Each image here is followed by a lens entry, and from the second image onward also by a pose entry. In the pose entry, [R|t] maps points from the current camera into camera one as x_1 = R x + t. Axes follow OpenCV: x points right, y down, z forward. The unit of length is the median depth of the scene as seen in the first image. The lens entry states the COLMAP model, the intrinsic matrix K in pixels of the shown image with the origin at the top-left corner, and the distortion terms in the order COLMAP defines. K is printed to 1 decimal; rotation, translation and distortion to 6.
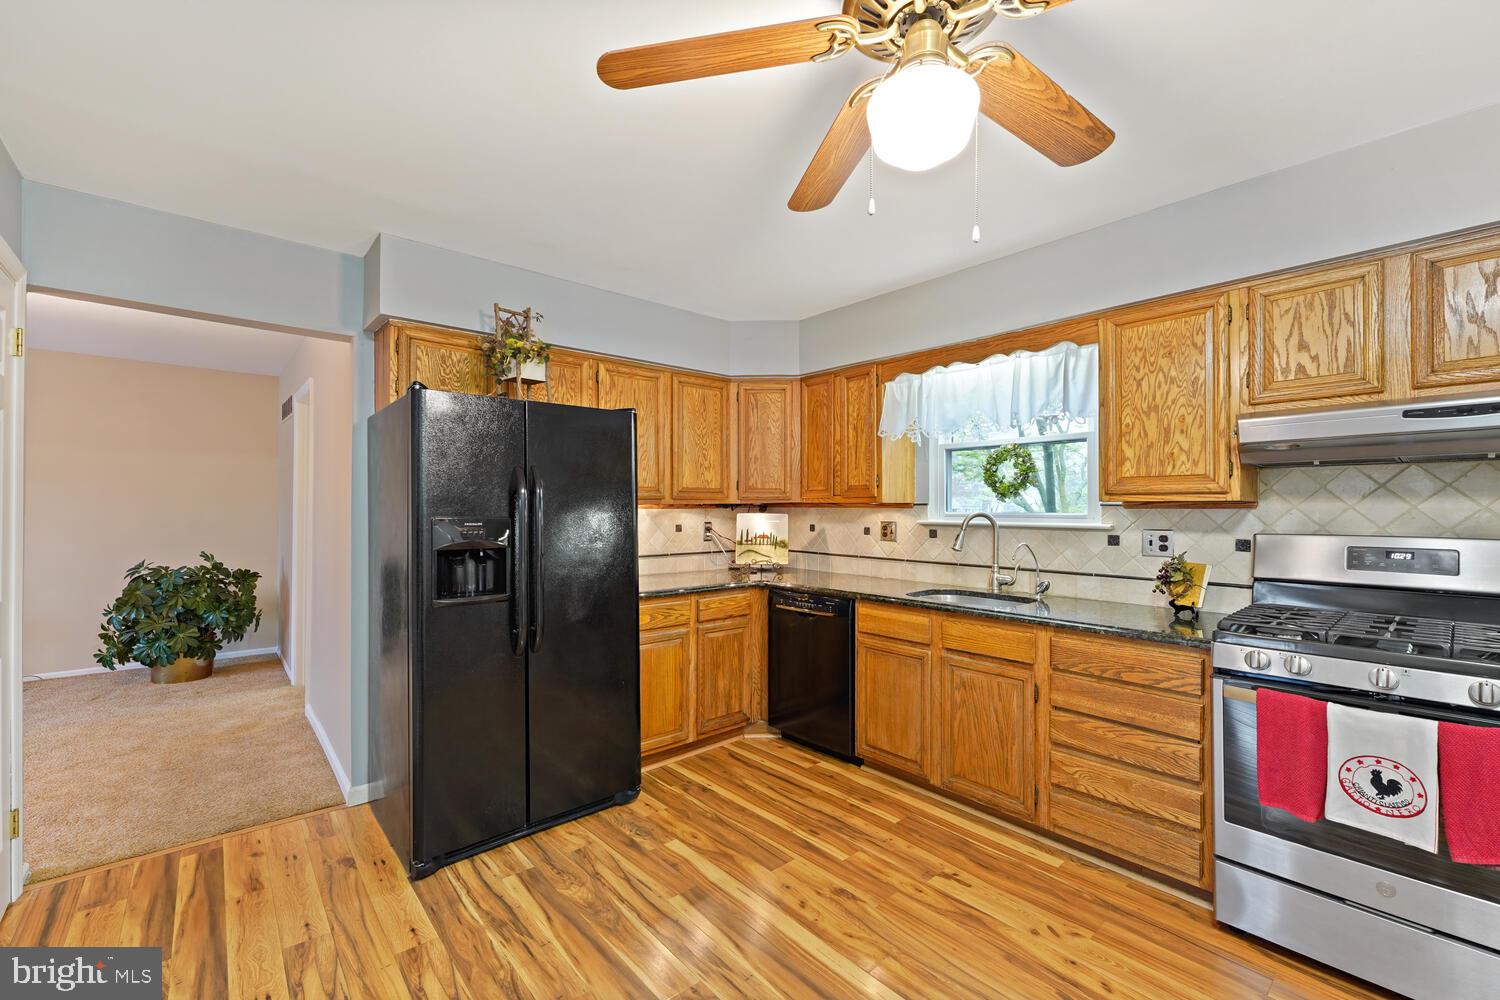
lens RADIAL K [[606.8, 0, 777.4], [0, 606.8, 507.9], [0, 0, 1]] dist [0.001065, 0.000159]
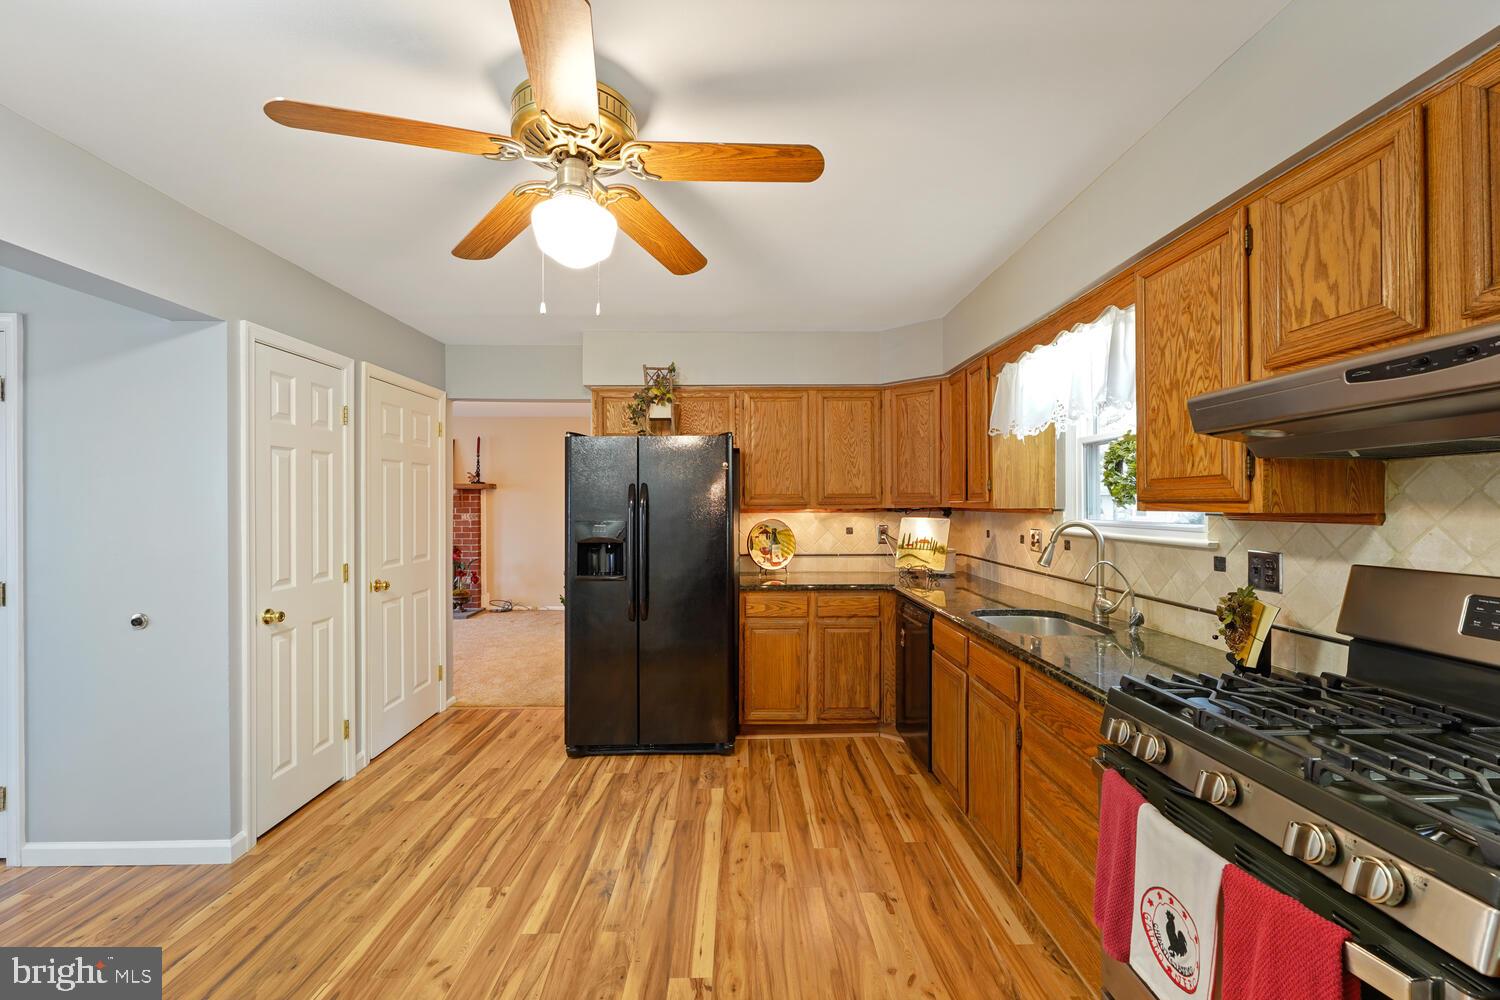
lens RADIAL K [[626.8, 0, 785.1], [0, 626.8, 506.3], [0, 0, 1]] dist [0.002725, 0.000098]
pose [[0.769403, -0.000284, -0.638764, 0.671155], [0.002341, 0.999994, 0.002374, -0.018718], [0.638760, -0.003322, 0.769399, 0.107453]]
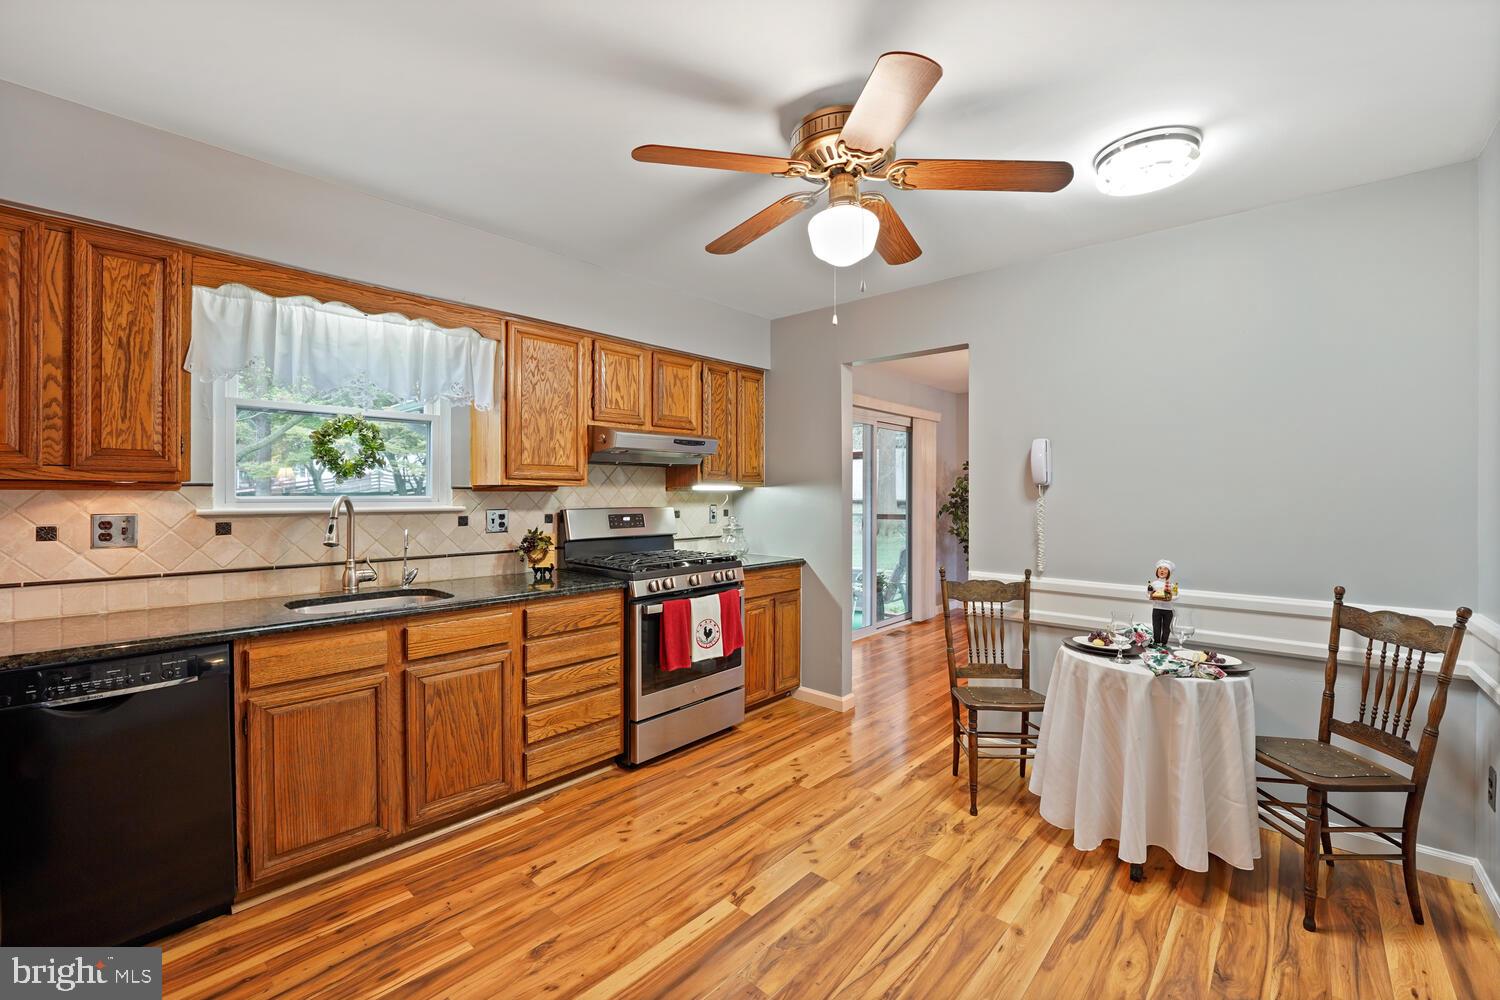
lens RADIAL K [[613.2, 0, 735.7], [0, 613.2, 496.8], [0, 0, 1]] dist [-0.024260, -0.000082]
pose [[-0.062688, -0.007609, 0.998004, -0.583635], [-0.000844, 0.999971, 0.007571, 0.002159], [-0.998033, -0.000368, -0.062692, 0.623535]]
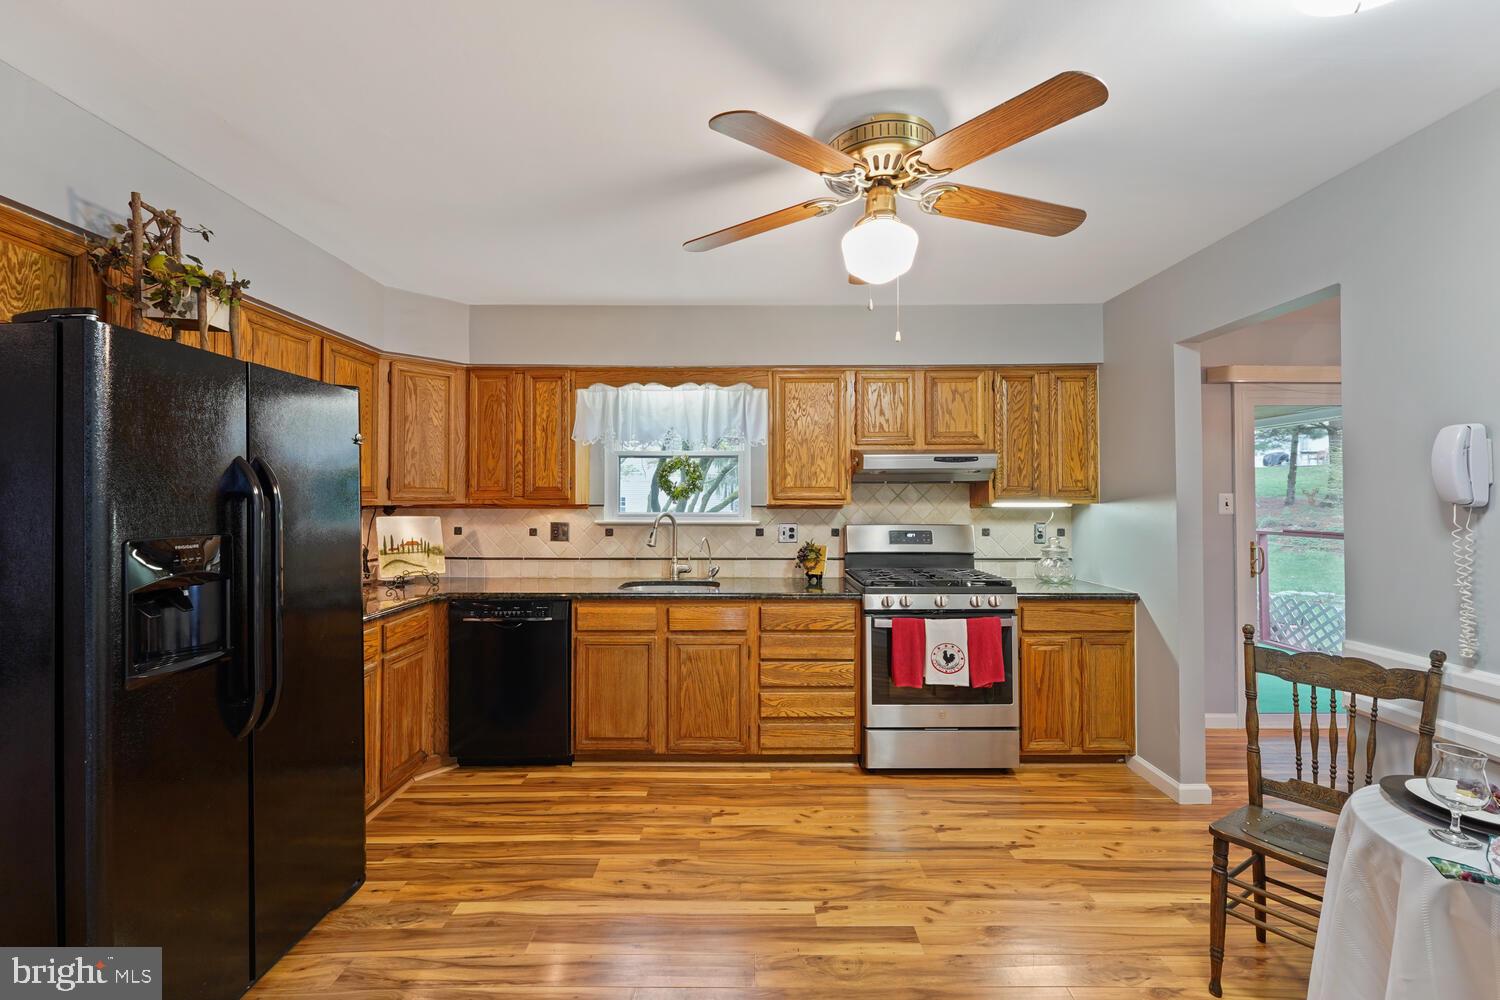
lens RADIAL K [[594.4, 0, 746.2], [0, 594.4, 495.1], [0, 0, 1]] dist [0.000553, -0.000099]
pose [[0.682263, 0.006962, 0.731074, -0.467879], [0.001430, 0.999940, -0.010857, -0.016608], [-0.731106, 0.008453, 0.682212, 0.119907]]
